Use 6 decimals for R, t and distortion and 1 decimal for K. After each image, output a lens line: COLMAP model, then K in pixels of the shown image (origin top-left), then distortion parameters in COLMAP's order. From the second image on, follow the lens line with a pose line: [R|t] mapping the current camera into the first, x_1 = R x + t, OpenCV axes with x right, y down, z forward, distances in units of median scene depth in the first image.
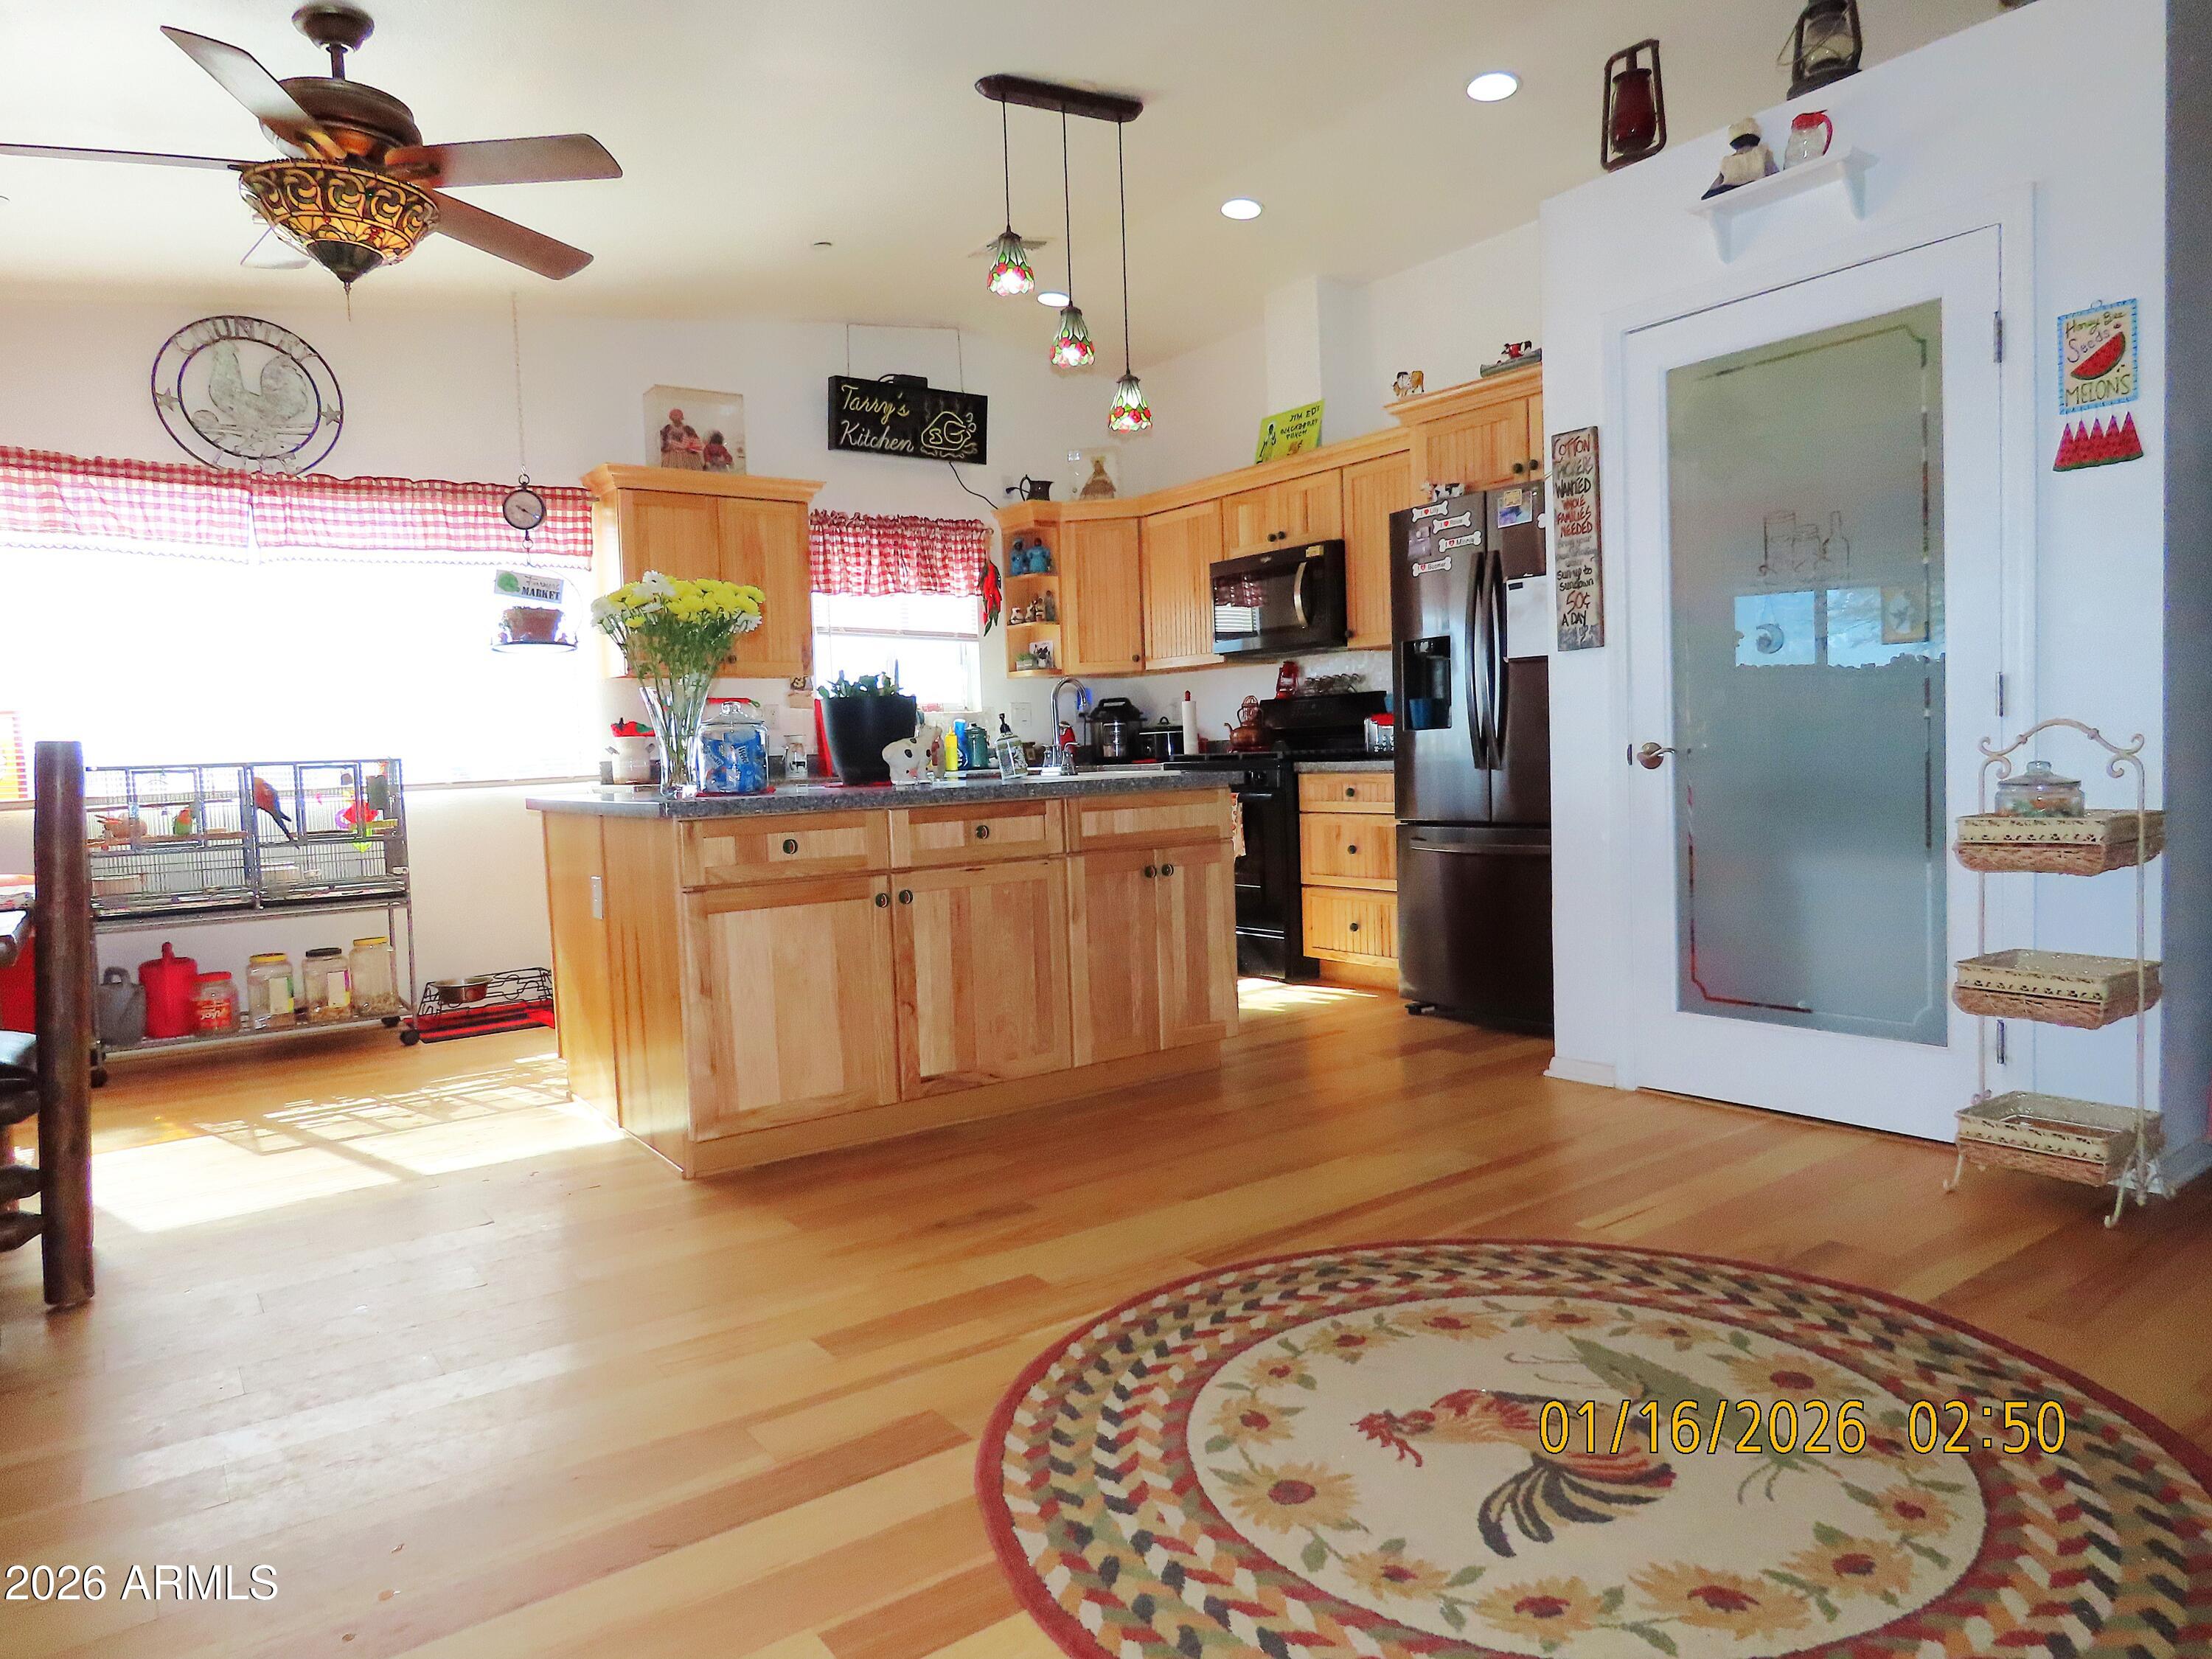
lens RADIAL K [[1383.7, 0, 1106.0], [0, 1383.7, 829.5], [0, 0, 1]] dist [0.000077, 0.000643]
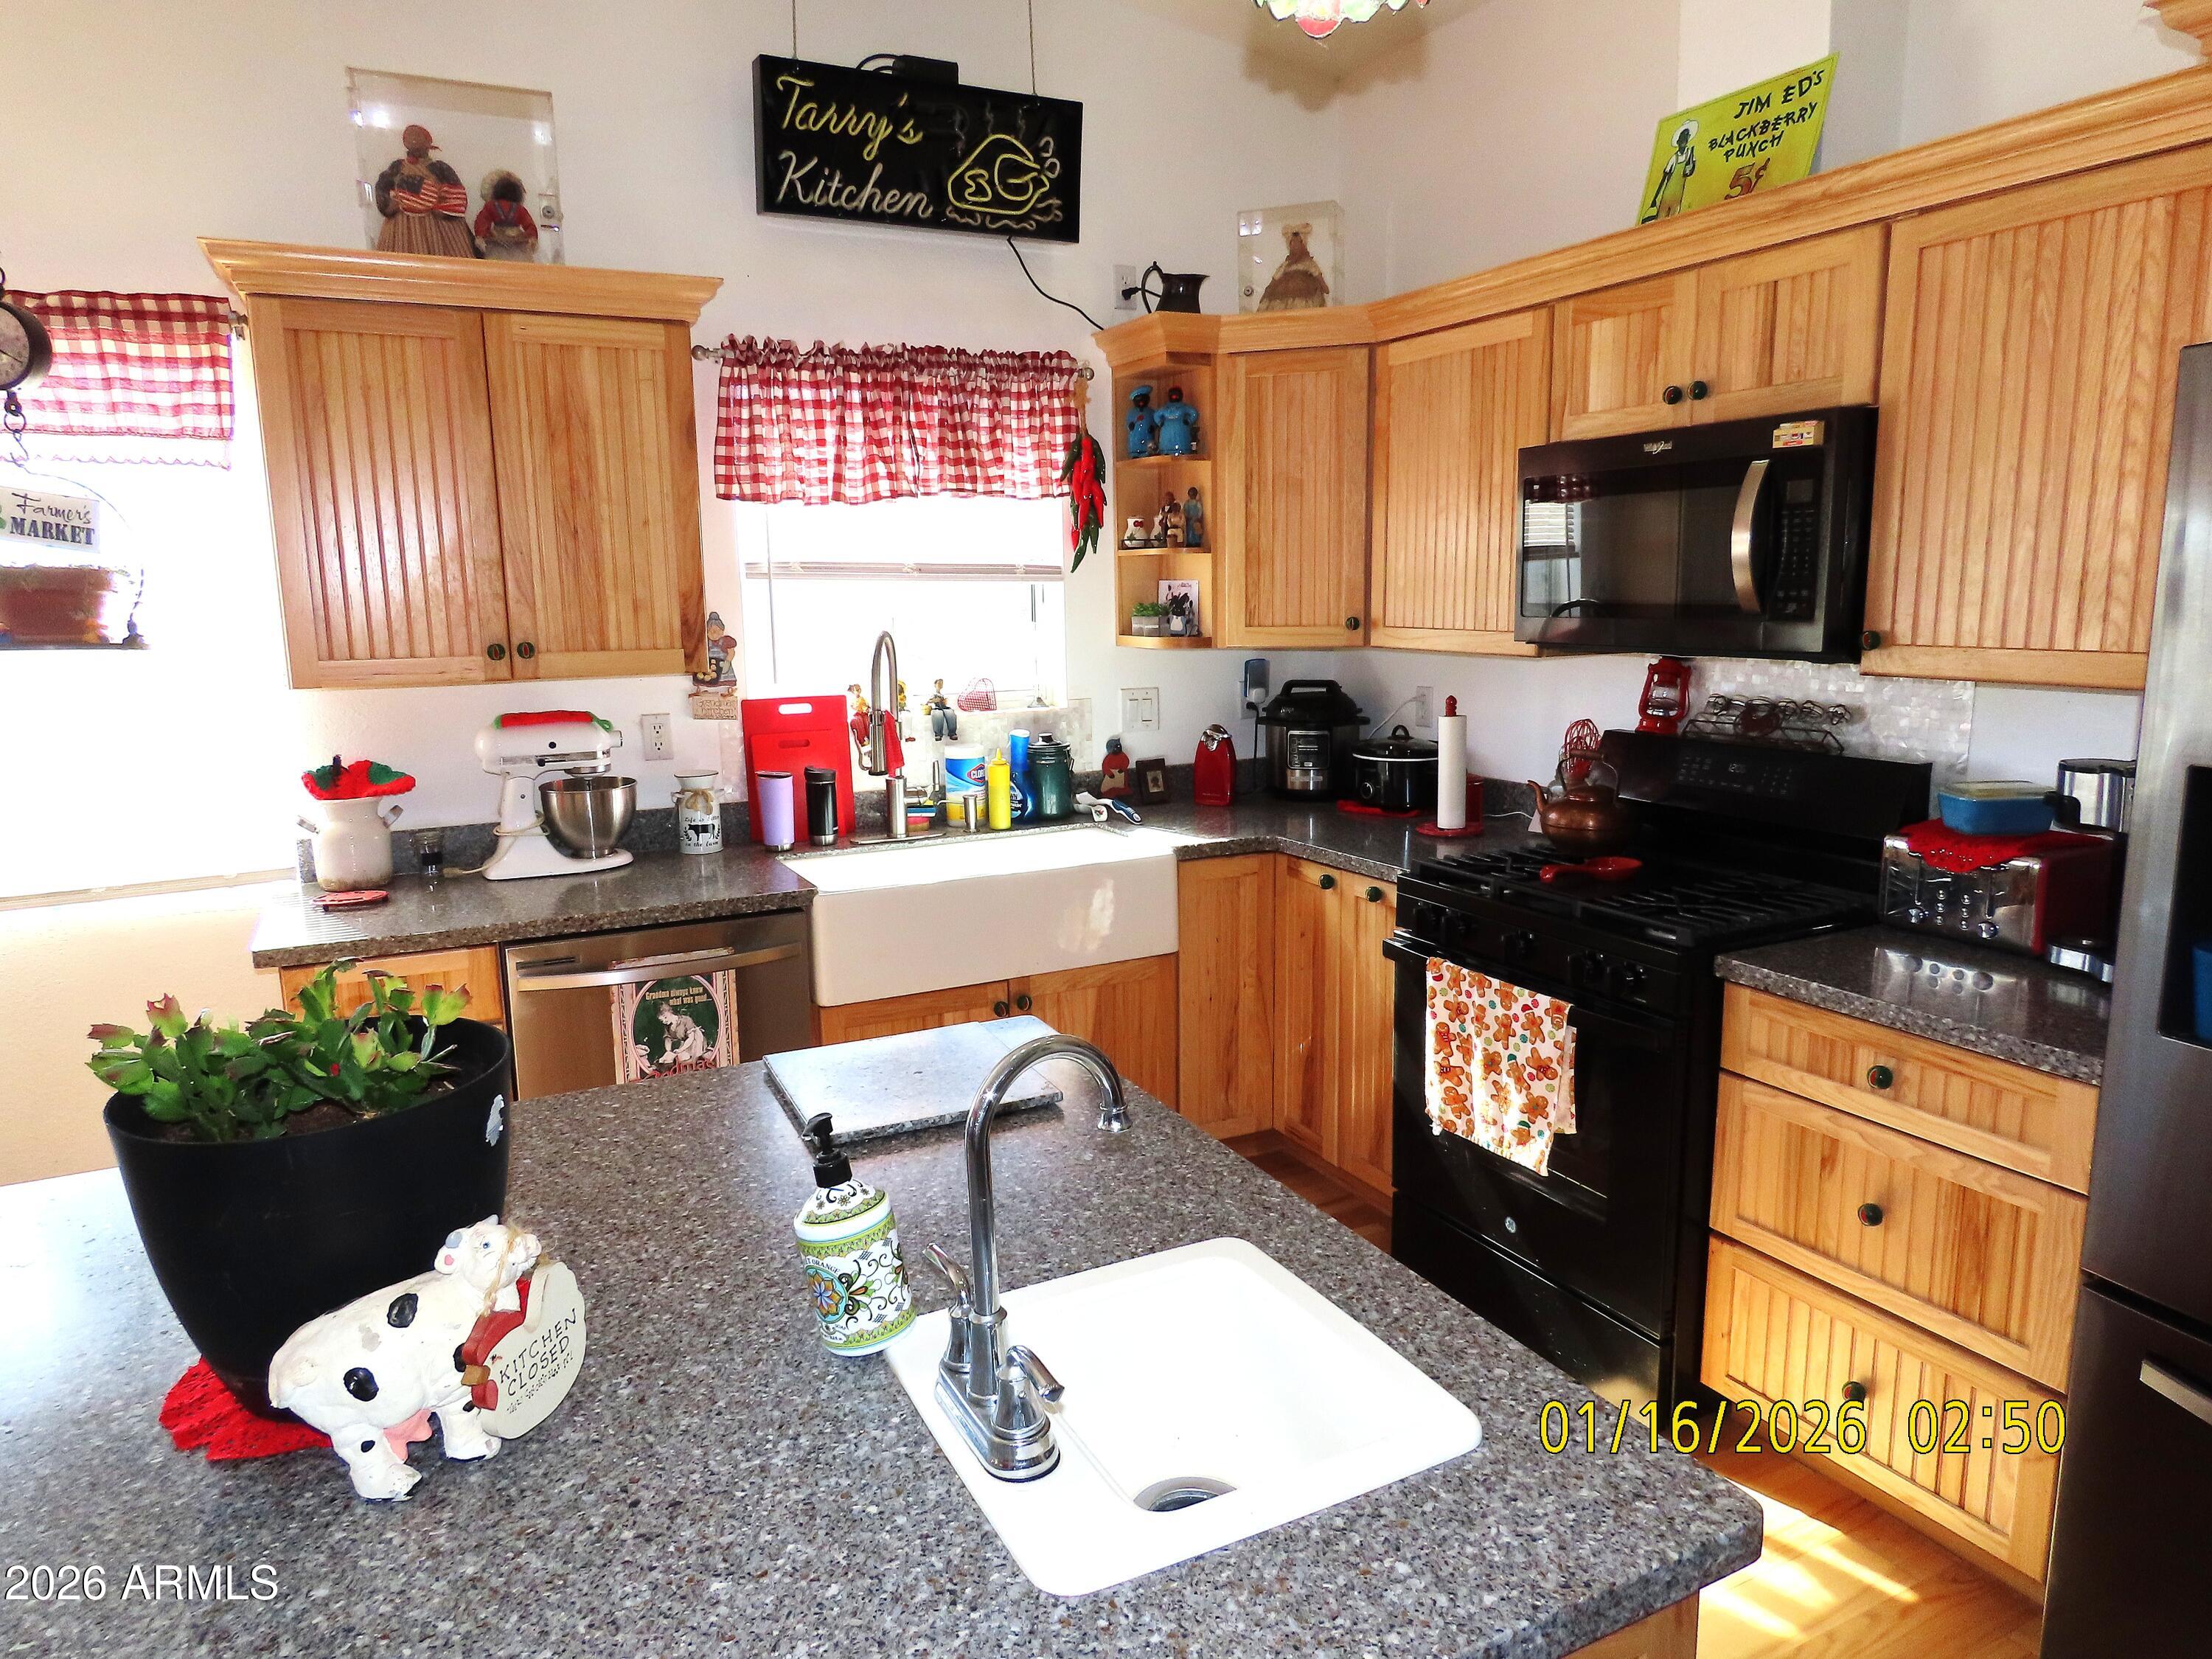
lens RADIAL K [[1416.7, 0, 1106.0], [0, 1416.7, 829.5], [0, 0, 1]] dist [0.001347, -0.000461]
pose [[0.987978, 0.044238, -0.148131, 0.012850], [-0.026775, 0.992667, 0.117874, -0.111335], [0.152259, -0.112491, 0.981918, 0.468898]]
